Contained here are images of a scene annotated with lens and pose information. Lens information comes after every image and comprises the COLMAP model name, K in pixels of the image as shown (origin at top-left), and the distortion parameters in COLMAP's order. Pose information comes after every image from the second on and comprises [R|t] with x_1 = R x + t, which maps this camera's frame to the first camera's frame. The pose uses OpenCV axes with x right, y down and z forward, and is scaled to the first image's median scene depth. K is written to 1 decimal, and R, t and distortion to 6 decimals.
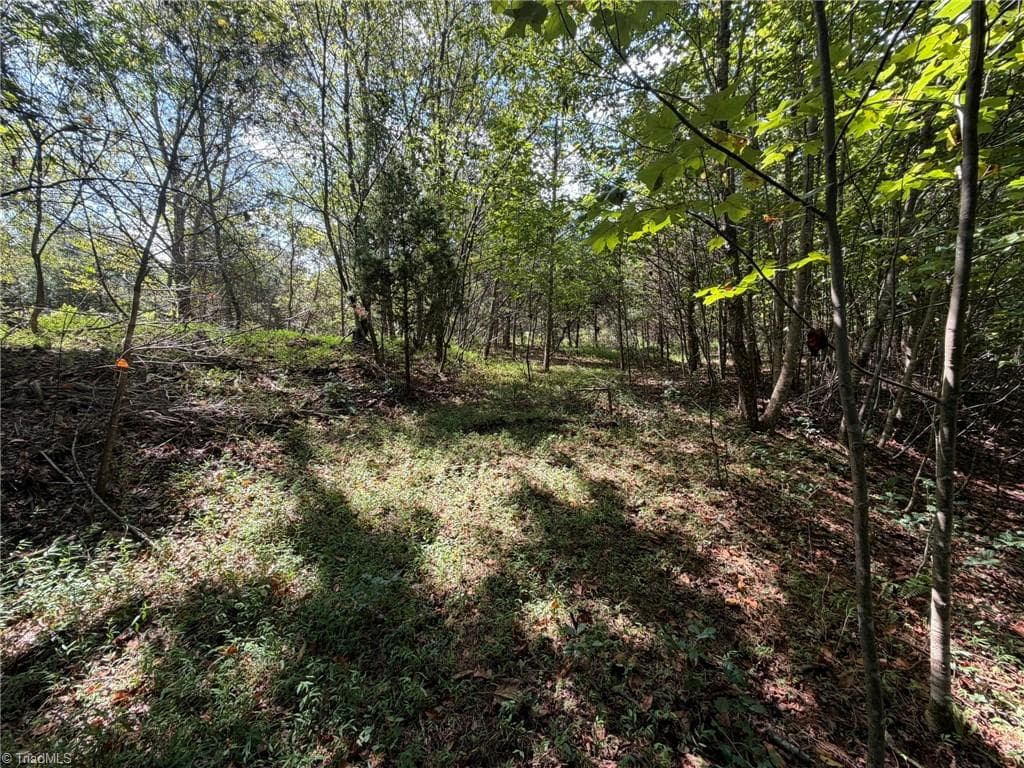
lens RADIAL K [[412.1, 0, 510.2], [0, 412.1, 384.3], [0, 0, 1]] dist [0.000095, -0.000086]
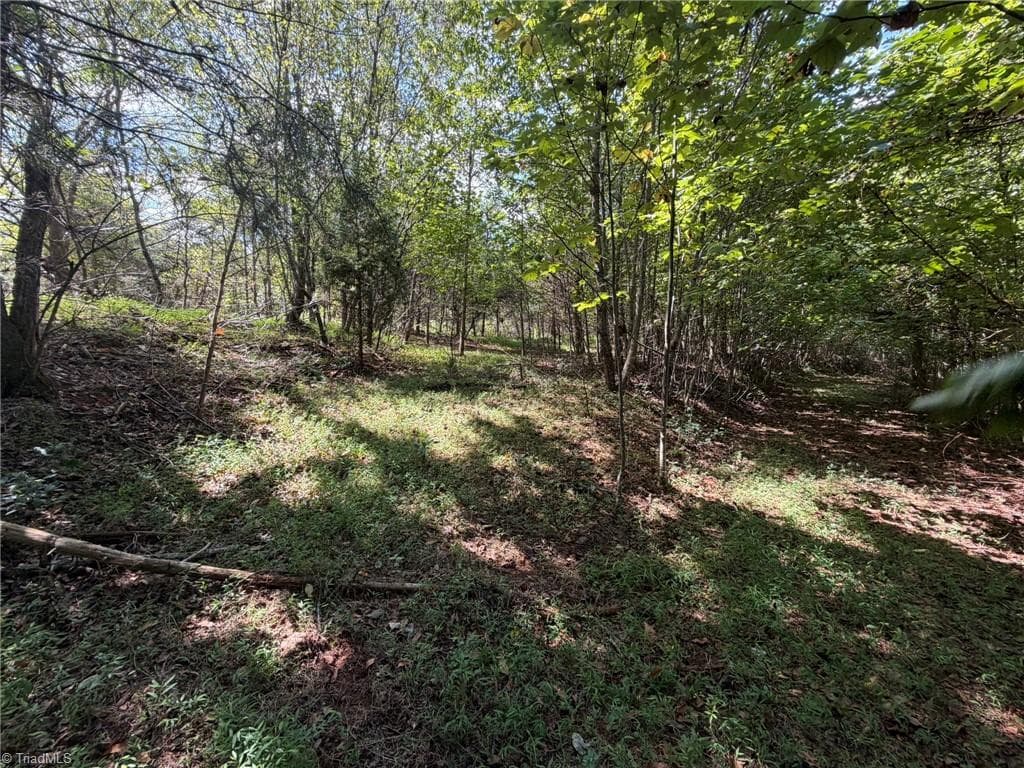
lens RADIAL K [[412.1, 0, 512.2], [0, 412.1, 382.1], [0, 0, 1]] dist [0.000095, -0.000086]
pose [[0.968288, 0.000318, 0.249838, -0.144859], [-0.005073, 0.999818, 0.018390, 0.050651], [-0.249787, -0.019074, 0.968113, -0.373917]]
